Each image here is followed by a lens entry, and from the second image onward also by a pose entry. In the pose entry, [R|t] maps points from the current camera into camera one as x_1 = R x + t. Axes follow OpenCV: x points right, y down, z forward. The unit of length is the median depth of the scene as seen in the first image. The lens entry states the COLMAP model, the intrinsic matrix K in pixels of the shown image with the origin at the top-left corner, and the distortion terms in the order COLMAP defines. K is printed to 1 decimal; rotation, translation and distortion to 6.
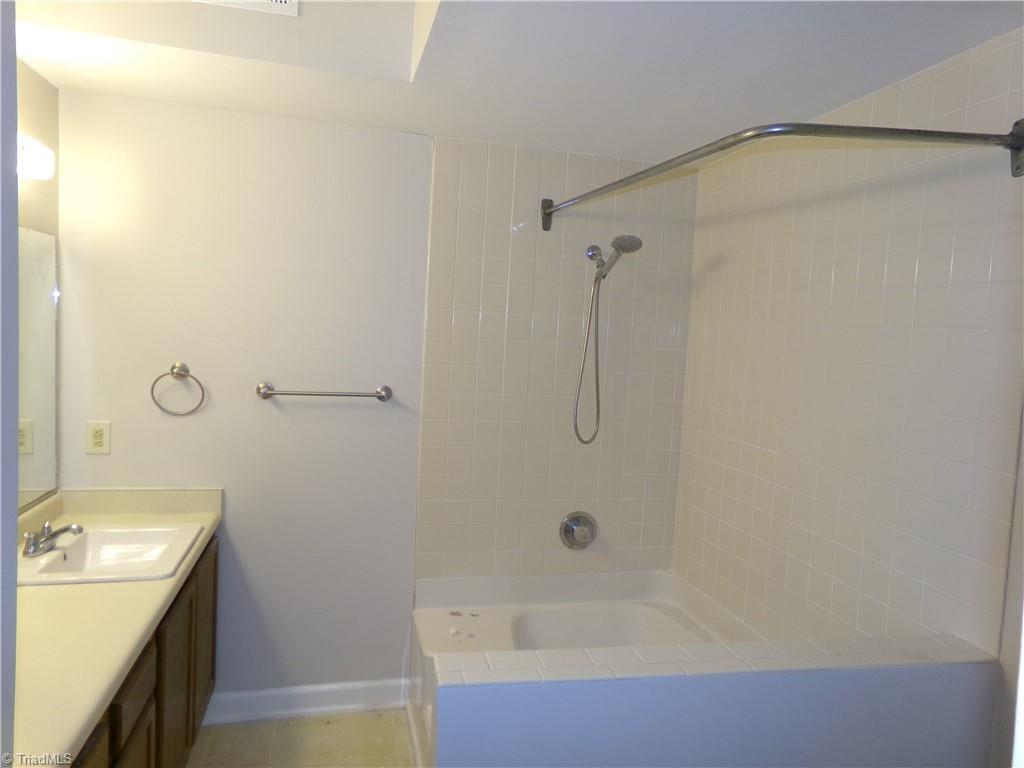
lens RADIAL K [[700.8, 0, 512.0], [0, 700.8, 384.0], [0, 0, 1]] dist [-0.097682, 0.089151]
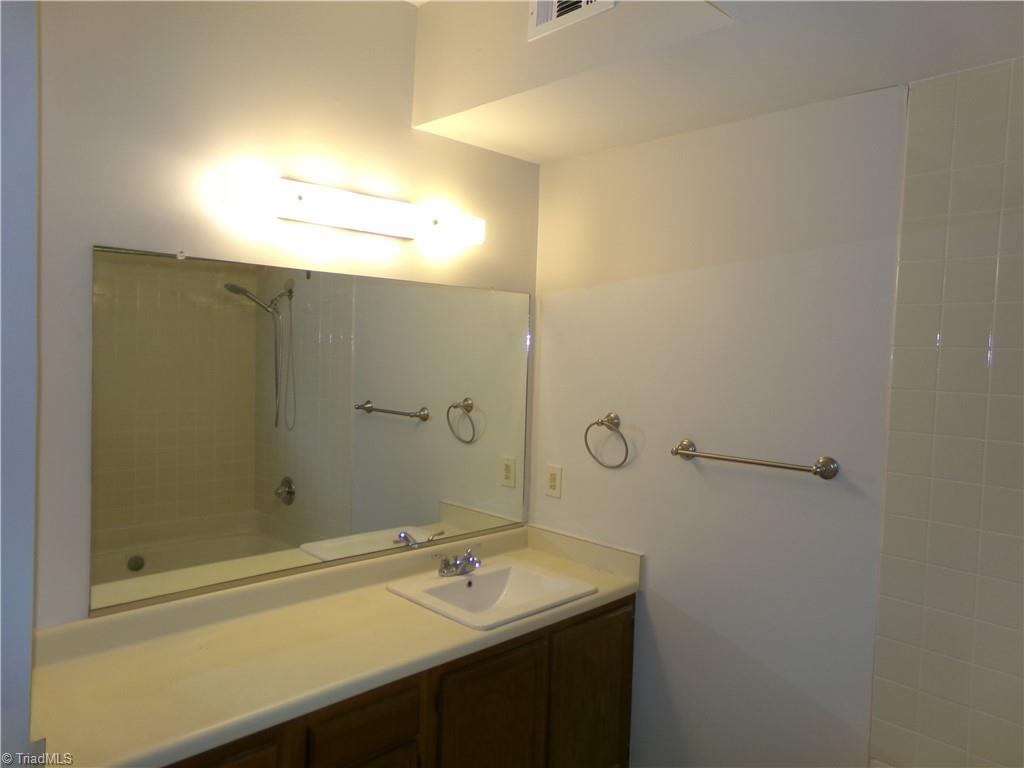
lens RADIAL K [[700.8, 0, 512.0], [0, 700.8, 384.0], [0, 0, 1]] dist [-0.097682, 0.089151]
pose [[0.529165, 0.005235, -0.848503, 0.267673], [-0.071854, 0.996666, -0.038662, -0.023656], [0.845471, 0.081427, 0.527777, 0.365249]]
